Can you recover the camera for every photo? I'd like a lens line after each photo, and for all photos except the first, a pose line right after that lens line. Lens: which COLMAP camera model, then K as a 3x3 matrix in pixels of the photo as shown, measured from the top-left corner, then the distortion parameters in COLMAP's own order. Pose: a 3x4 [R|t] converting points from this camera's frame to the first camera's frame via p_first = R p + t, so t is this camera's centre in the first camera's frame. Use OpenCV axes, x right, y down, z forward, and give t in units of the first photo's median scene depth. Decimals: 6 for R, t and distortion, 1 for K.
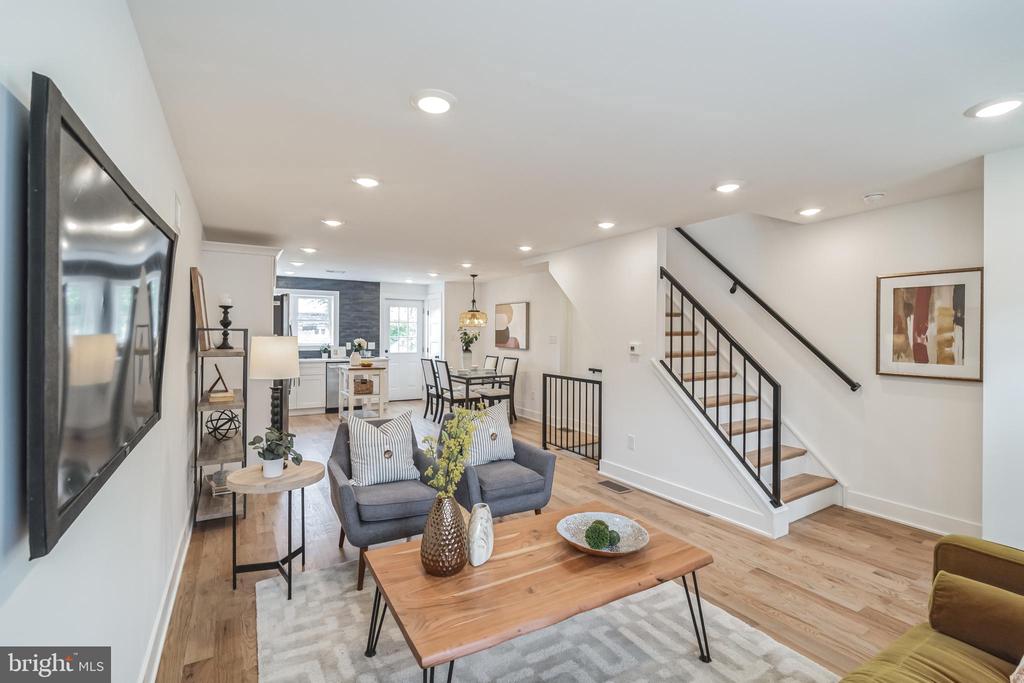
lens RADIAL K [[454.6, 0, 512.0], [0, 454.6, 330.4], [0, 0, 1]] dist [-0.015095, 0.003347]
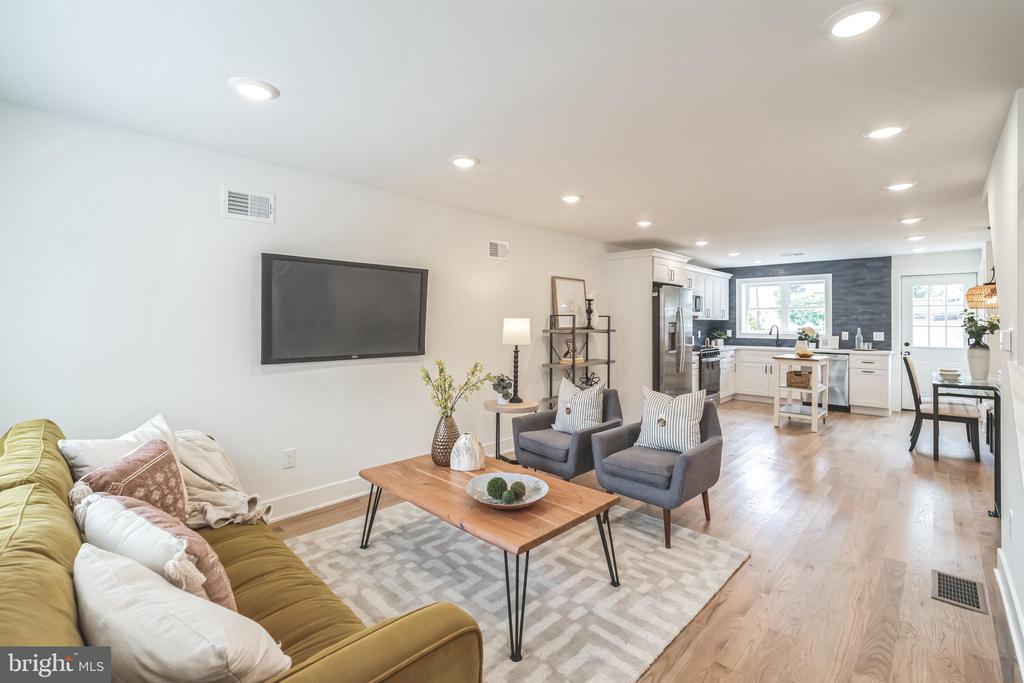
lens RADIAL K [[454.6, 0, 507.6], [0, 454.6, 318.3], [0, 0, 1]] dist [-0.015095, 0.003347]
pose [[0.261333, -0.013159, -0.965159, 0.335758], [0.003160, 0.999913, -0.012777, 0.011463], [0.965244, 0.000290, 0.261352, 0.186295]]
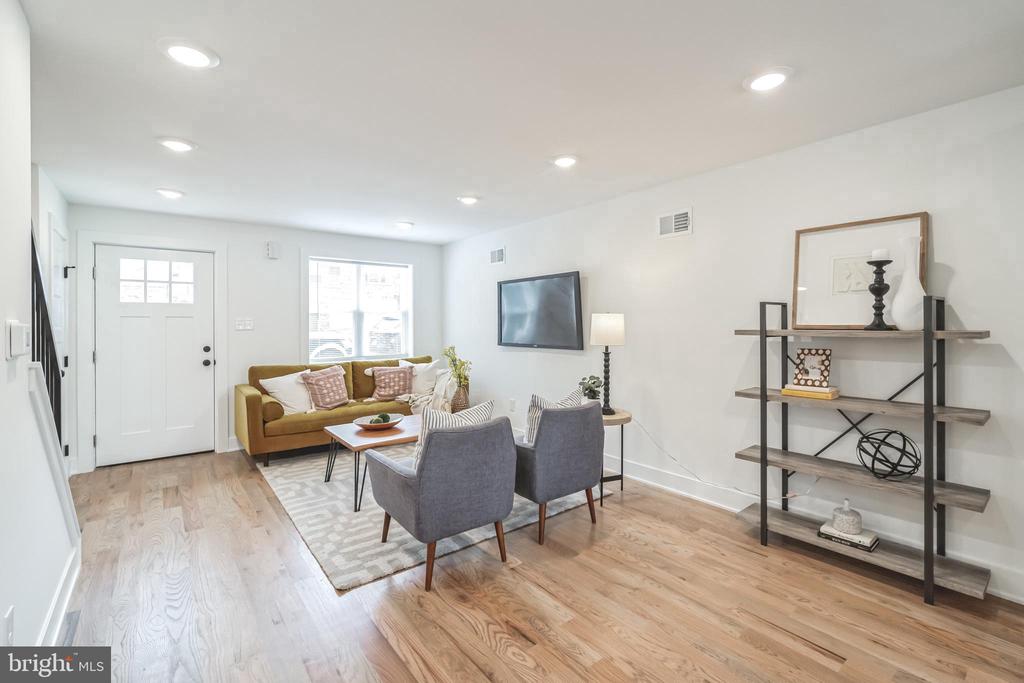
lens RADIAL K [[454.6, 0, 513.8], [0, 454.6, 324.0], [0, 0, 1]] dist [-0.015095, 0.003347]
pose [[-0.992027, -0.000723, -0.126022, -0.029546], [0.000210, 0.999973, -0.007390, 0.018004], [0.126024, -0.007358, -0.992000, 0.764359]]
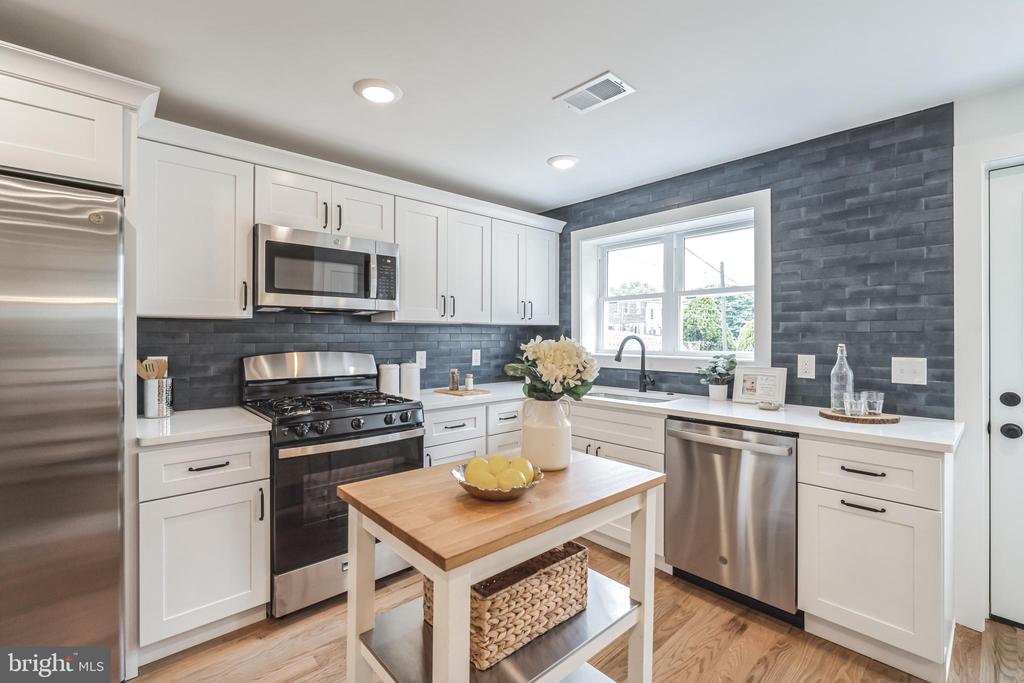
lens RADIAL K [[454.6, 0, 501.4], [0, 454.6, 335.1], [0, 0, 1]] dist [-0.015095, 0.003347]
pose [[0.193320, -0.007752, -0.981105, -0.130553], [0.006355, 0.999958, -0.006649, 0.016964], [0.981115, -0.004949, 0.193361, 0.857532]]
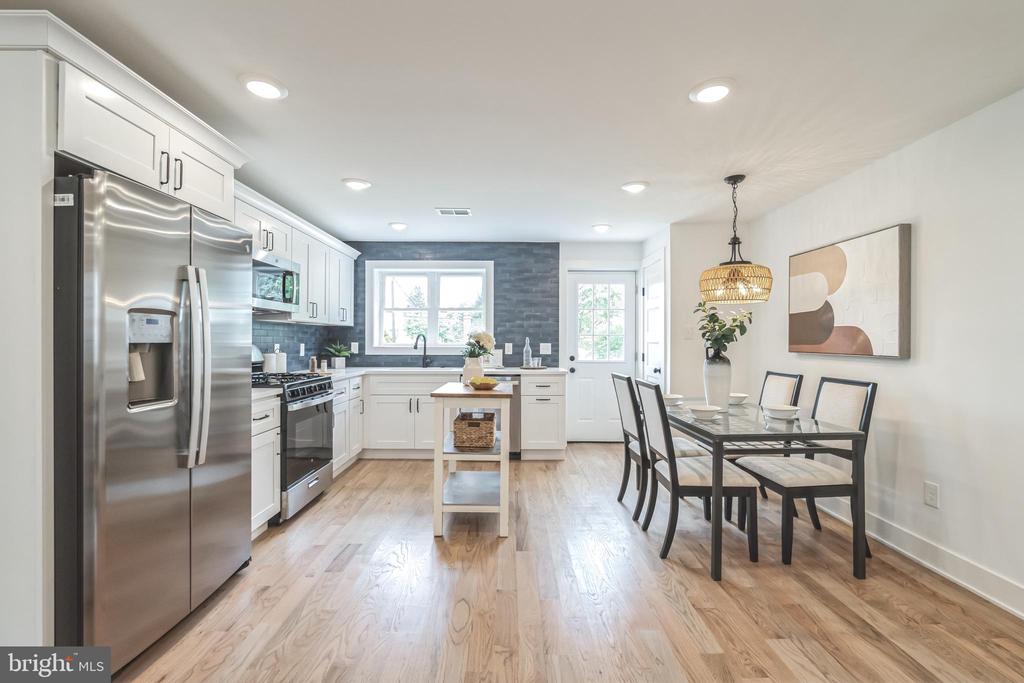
lens RADIAL K [[454.6, 0, 514.1], [0, 454.6, 340.2], [0, 0, 1]] dist [-0.015095, 0.003347]
pose [[0.861055, -0.004541, -0.508492, -0.048050], [0.005624, 0.999984, 0.000595, 0.025463], [0.508481, -0.003372, 0.861066, 0.542002]]
